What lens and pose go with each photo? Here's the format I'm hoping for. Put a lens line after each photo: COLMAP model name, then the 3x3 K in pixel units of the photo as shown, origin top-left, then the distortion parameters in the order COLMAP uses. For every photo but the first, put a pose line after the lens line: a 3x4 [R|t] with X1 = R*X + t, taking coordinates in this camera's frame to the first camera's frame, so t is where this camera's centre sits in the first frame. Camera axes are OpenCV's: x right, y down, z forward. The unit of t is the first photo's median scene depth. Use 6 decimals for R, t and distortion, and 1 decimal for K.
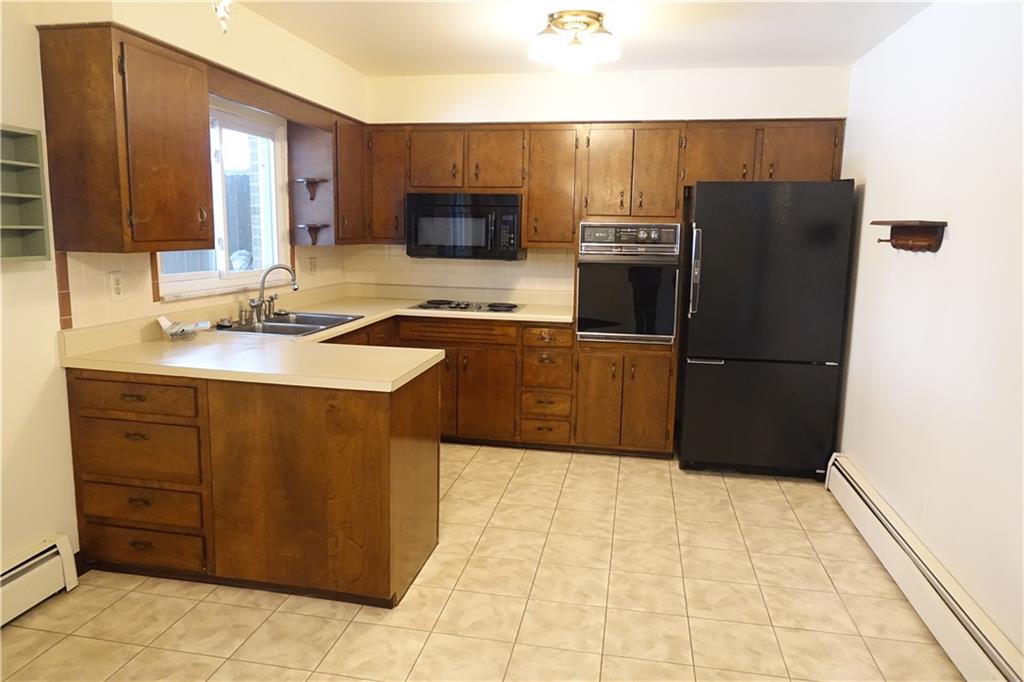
lens RADIAL K [[695.8, 0, 509.7], [0, 695.8, 338.0], [0, 0, 1]] dist [-0.011878, 0.002427]
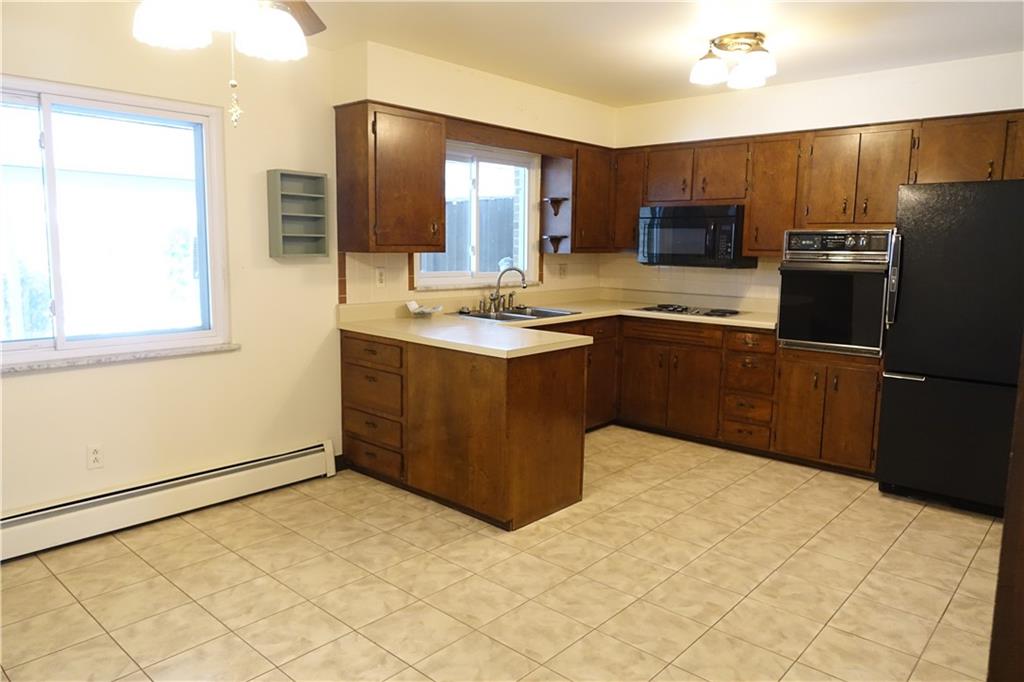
lens RADIAL K [[695.8, 0, 509.7], [0, 695.8, 337.4], [0, 0, 1]] dist [-0.011878, 0.002427]
pose [[0.853192, 0.062470, -0.517843, 0.382328], [-0.077411, 0.996973, -0.007272, 0.036161], [0.515821, 0.046291, 0.855445, -0.085392]]
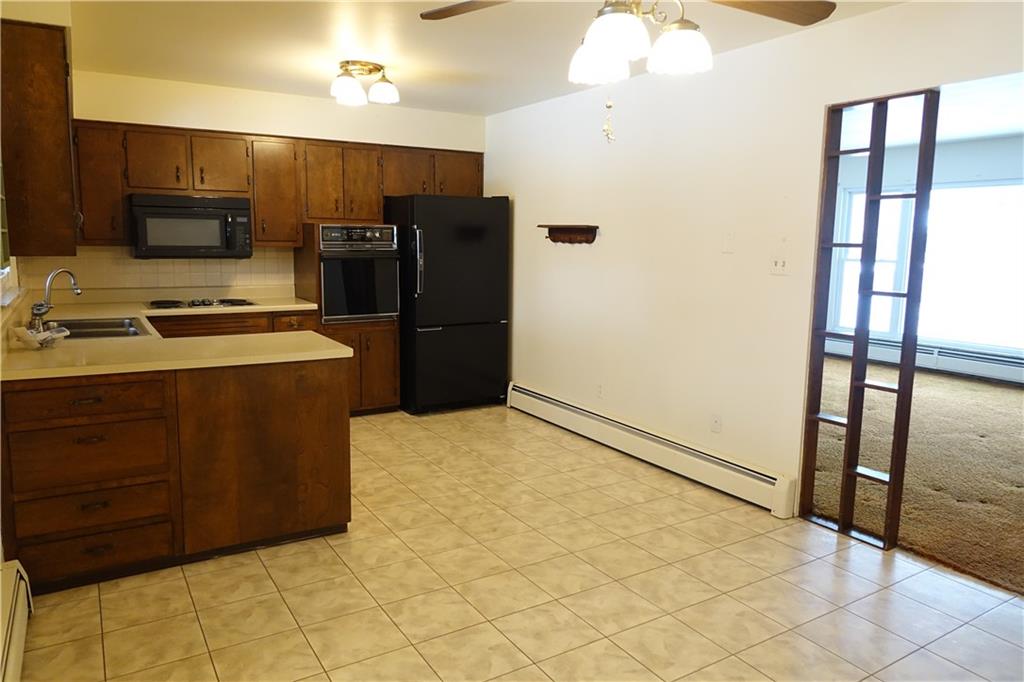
lens RADIAL K [[695.8, 0, 510.2], [0, 695.8, 336.3], [0, 0, 1]] dist [-0.011878, 0.002427]
pose [[0.738784, -0.103086, 0.666011, -0.614769], [0.102977, 0.993895, 0.039607, 0.013769], [-0.666028, 0.039322, 0.744889, -0.124398]]
